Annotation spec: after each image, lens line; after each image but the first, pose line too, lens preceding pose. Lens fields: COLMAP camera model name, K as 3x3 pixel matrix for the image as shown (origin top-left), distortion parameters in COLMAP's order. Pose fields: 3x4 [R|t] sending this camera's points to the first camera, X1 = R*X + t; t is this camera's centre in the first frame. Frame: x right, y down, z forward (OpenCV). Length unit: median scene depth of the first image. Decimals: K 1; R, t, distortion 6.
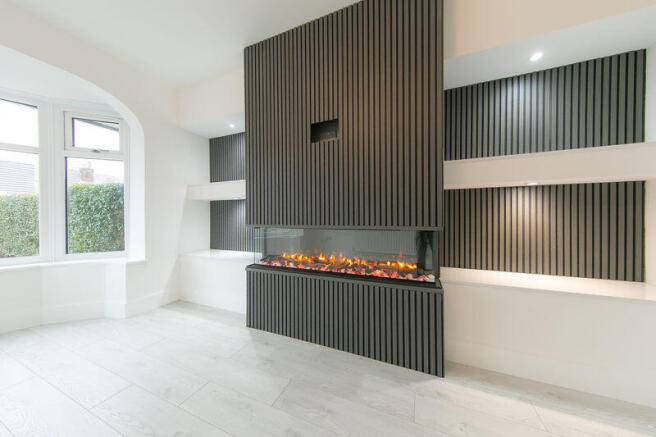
lens RADIAL K [[211.0, 0, 327.4], [0, 211.0, 217.4], [0, 0, 1]] dist [0.007070, -0.000025]
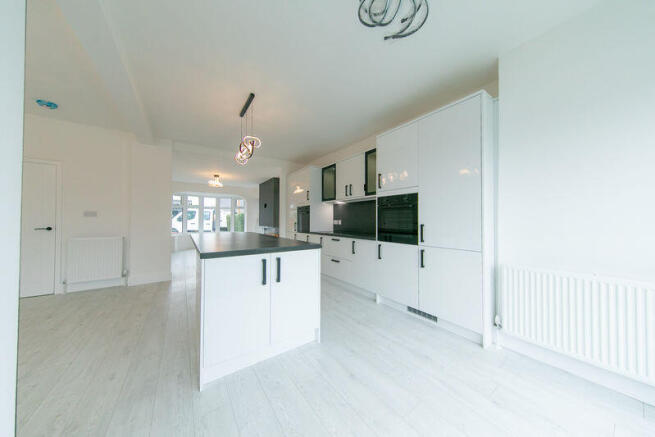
lens RADIAL K [[210.7, 0, 326.9], [0, 210.7, 217.4], [0, 0, 1]] dist [0.007070, -0.000025]
pose [[0.839683, -0.000891, -0.543076, 3.180306], [-0.010481, 0.999786, -0.017846, -0.071074], [0.542976, 0.020677, 0.839494, -1.871613]]
